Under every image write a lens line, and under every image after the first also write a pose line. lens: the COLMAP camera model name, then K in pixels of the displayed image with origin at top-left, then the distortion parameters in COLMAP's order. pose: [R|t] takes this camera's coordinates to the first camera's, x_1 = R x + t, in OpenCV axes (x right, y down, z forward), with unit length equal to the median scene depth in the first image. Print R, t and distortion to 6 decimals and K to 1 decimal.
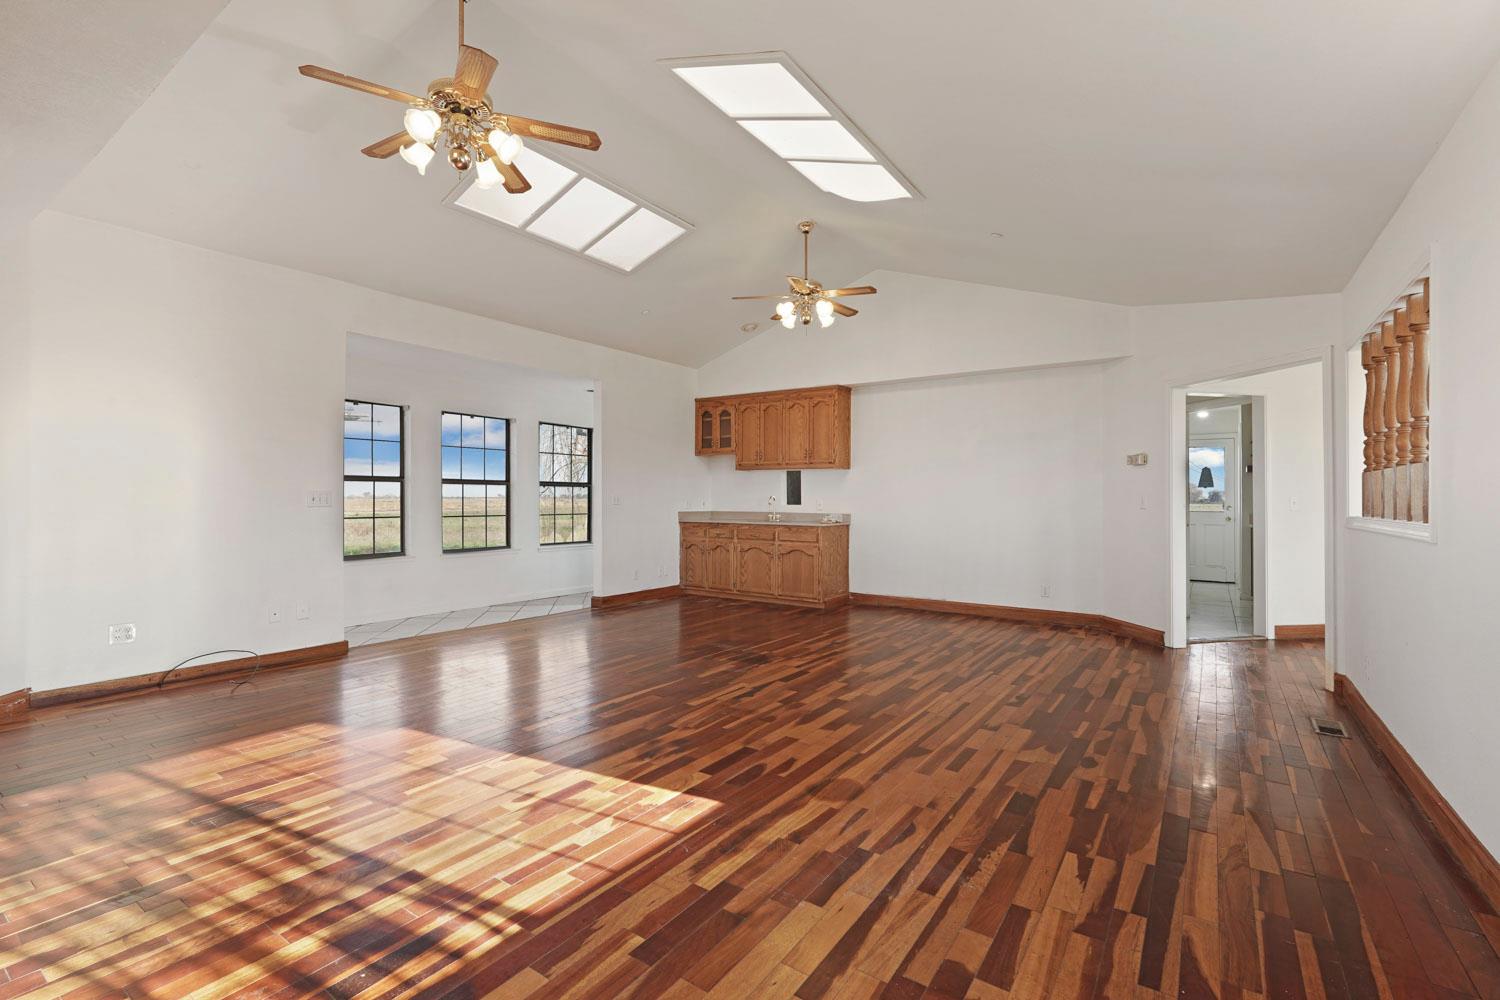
lens RADIAL K [[674.5, 0, 751.5], [0, 674.5, 498.3], [0, 0, 1]] dist [-0.005631, 0.006363]
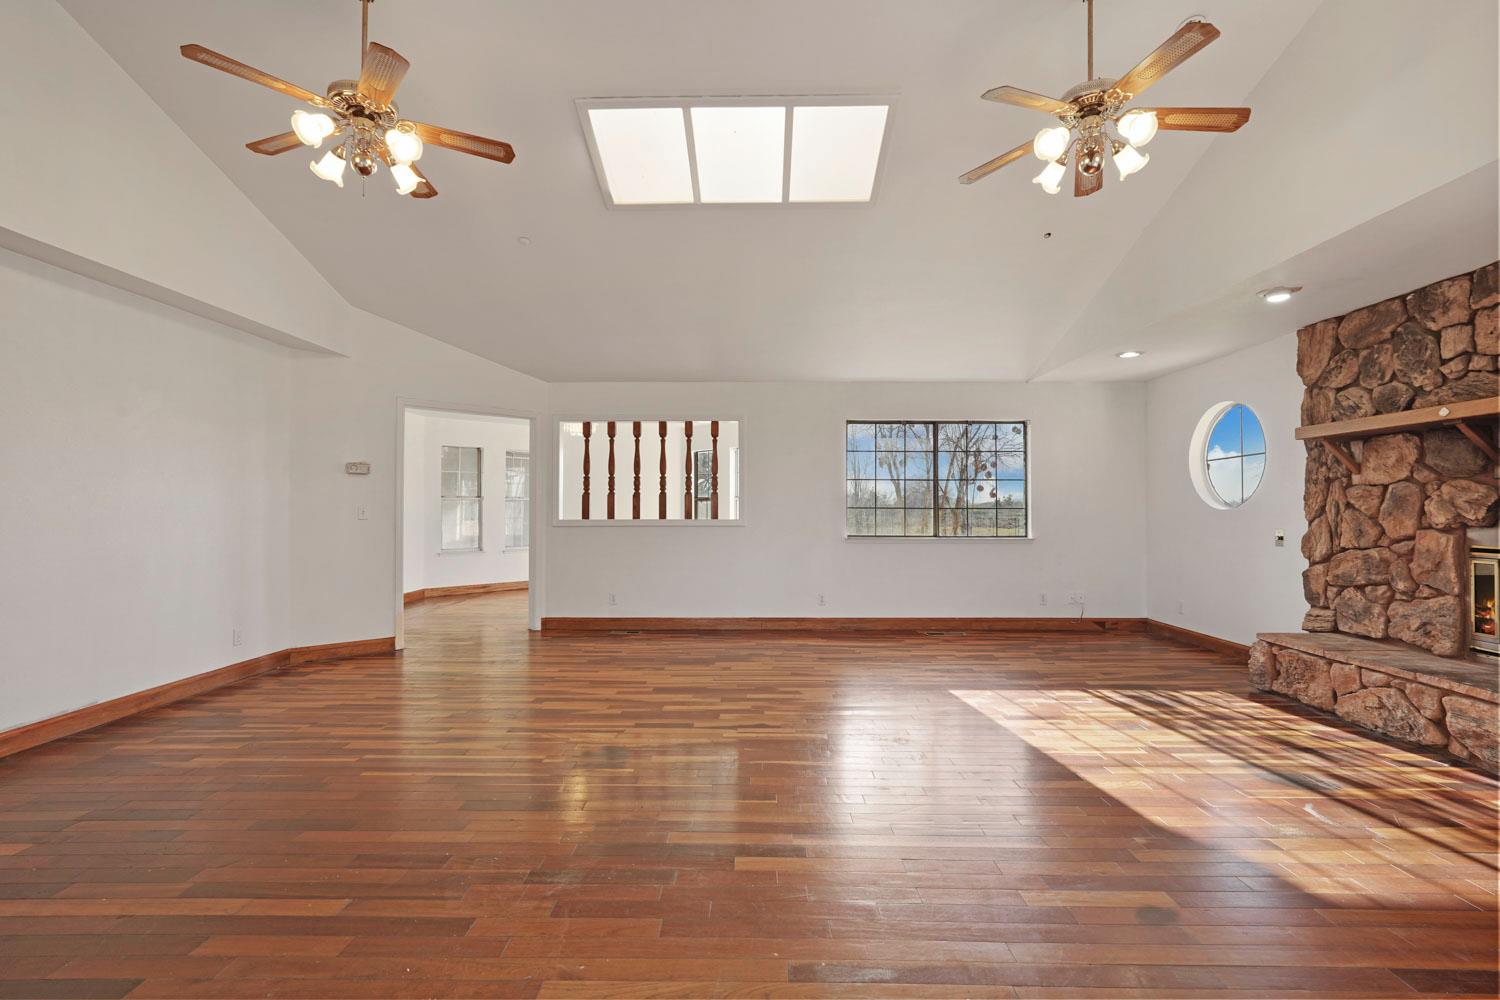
lens RADIAL K [[674.5, 0, 746.4], [0, 674.5, 502.6], [0, 0, 1]] dist [-0.005631, 0.006363]
pose [[-0.566880, 0.006419, 0.823776, -1.290679], [-0.001225, 0.999962, -0.008635, -0.003894], [-0.823800, -0.005904, -0.566850, 2.656309]]
